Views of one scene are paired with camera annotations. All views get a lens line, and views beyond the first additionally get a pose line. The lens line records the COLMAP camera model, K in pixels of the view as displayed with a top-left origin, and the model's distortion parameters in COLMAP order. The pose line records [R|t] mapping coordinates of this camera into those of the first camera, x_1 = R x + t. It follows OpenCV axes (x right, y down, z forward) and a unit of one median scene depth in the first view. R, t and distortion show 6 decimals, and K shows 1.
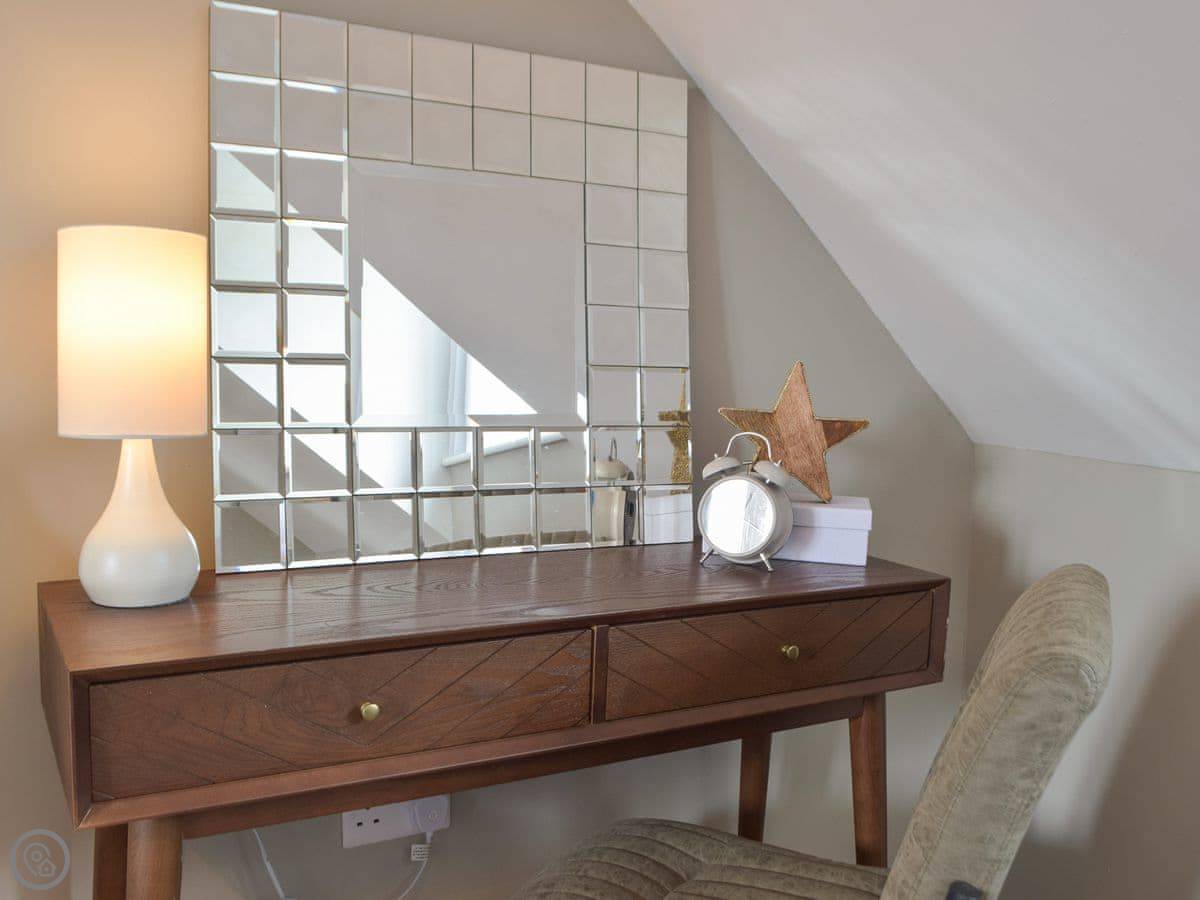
lens RADIAL K [[1078.1, 0, 601.7], [0, 1078.1, 500.0], [0, 0, 1]] dist [-0.076127, -0.005175]
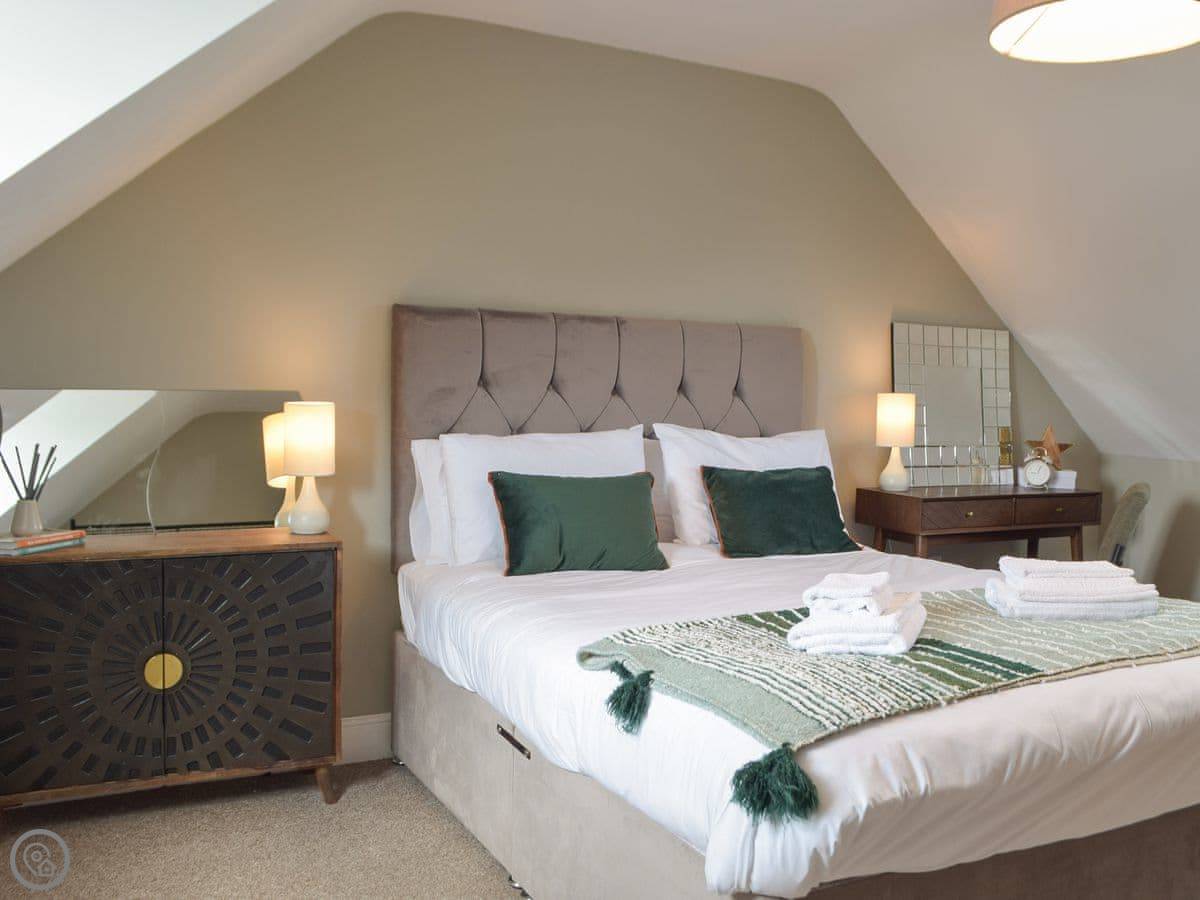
lens RADIAL K [[1078.5, 0, 635.4], [0, 1078.5, 451.4], [0, 0, 1]] dist [-0.045622, 0.003476]
pose [[0.999895, 0.010131, -0.010317, -1.037557], [-0.010755, 0.997997, -0.062340, 0.160828], [0.009665, 0.062444, 0.998002, -2.220049]]
